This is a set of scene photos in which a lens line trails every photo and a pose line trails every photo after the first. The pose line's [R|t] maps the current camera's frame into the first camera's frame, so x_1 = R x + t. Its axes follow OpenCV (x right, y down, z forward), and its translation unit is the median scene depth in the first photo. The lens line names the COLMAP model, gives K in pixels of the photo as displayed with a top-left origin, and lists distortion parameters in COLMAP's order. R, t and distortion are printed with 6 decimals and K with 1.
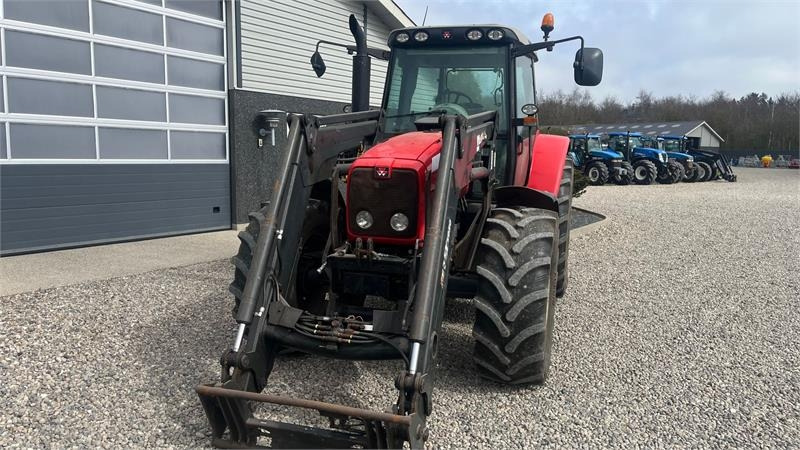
lens RADIAL K [[605.0, 0, 390.6], [0, 605.0, 225.6], [0, 0, 1]] dist [0.076301, -0.097317]
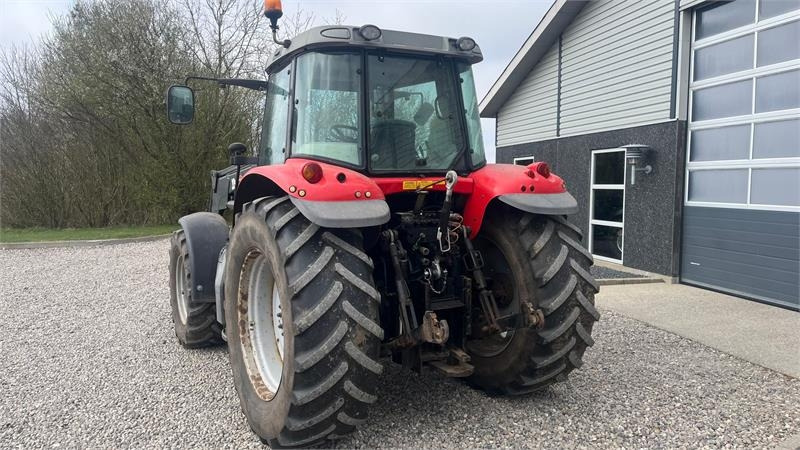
lens RADIAL K [[605.0, 0, 394.9], [0, 605.0, 228.2], [0, 0, 1]] dist [0.076301, -0.097317]
pose [[-0.673694, 0.037434, -0.738062, 0.520228], [-0.103227, 0.984158, 0.144140, -0.151749], [0.731766, 0.173294, -0.659157, 1.219290]]
